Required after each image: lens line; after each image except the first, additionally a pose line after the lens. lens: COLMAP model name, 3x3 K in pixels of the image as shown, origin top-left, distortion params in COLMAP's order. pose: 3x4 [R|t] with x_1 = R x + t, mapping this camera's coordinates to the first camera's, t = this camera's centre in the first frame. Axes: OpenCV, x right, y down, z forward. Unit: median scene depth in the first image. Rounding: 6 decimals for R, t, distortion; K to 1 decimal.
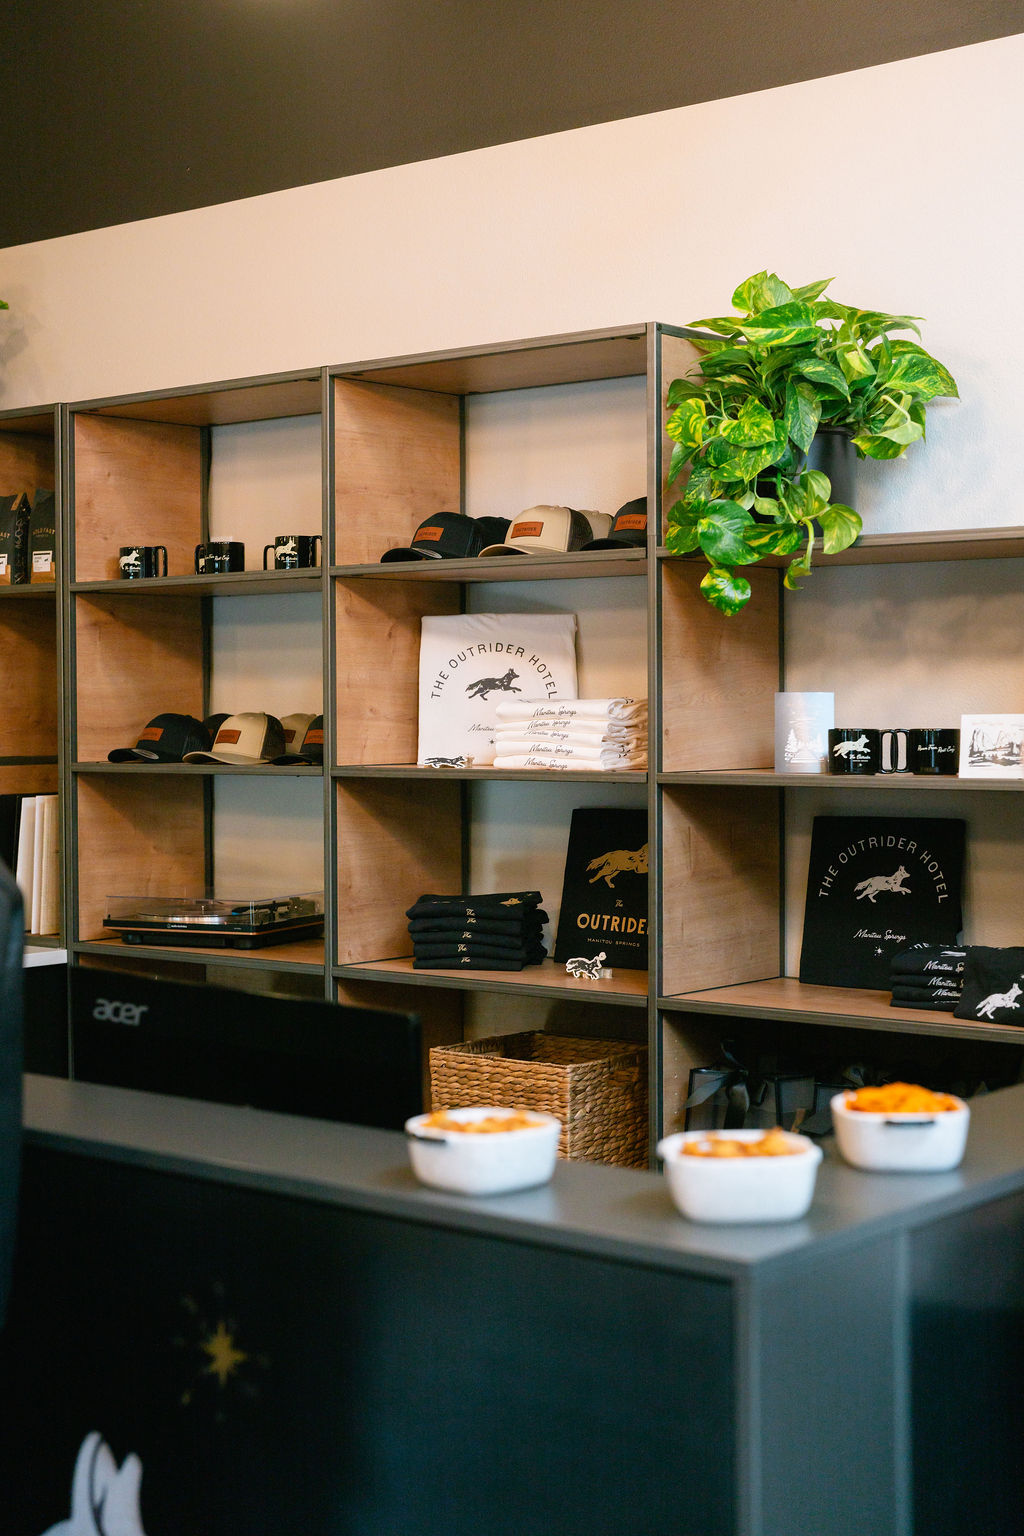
lens RADIAL K [[2269.0, 0, 512.0], [0, 2269.0, 768.0], [0, 0, 1]] dist [-0.006272, 0.010351]
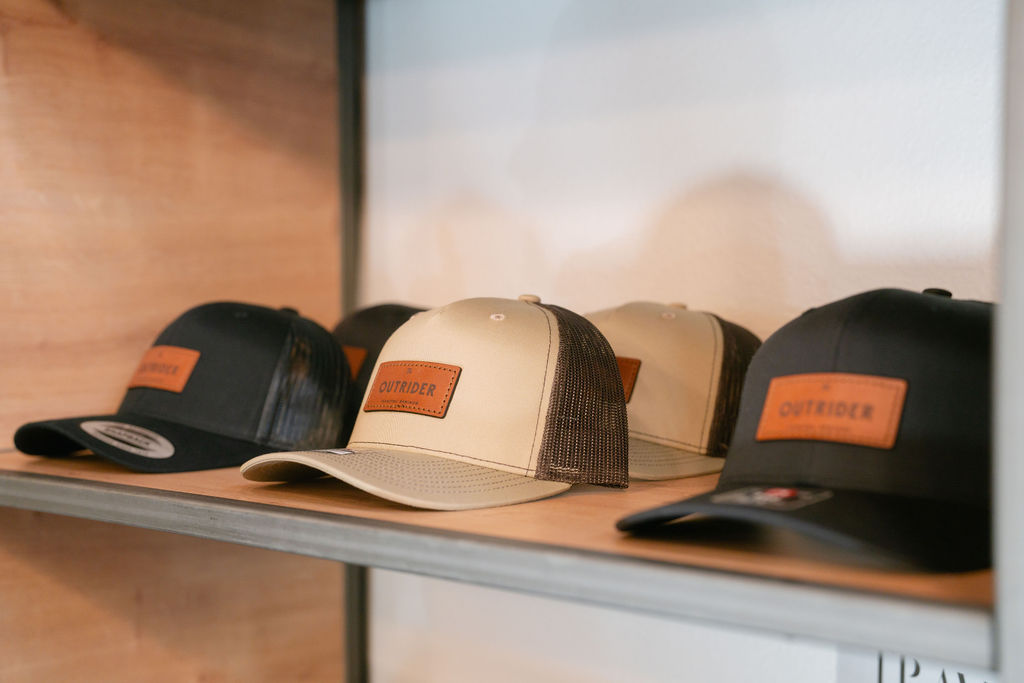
lens RADIAL K [[1484.3, 0, 512.0], [0, 1484.3, 341.5], [0, 0, 1]] dist [0.355006, 0.008462]
pose [[0.998668, -0.001200, -0.051573, -0.095782], [0.001170, 0.999999, -0.000625, -0.017573], [0.051574, 0.000564, 0.998669, 0.757936]]
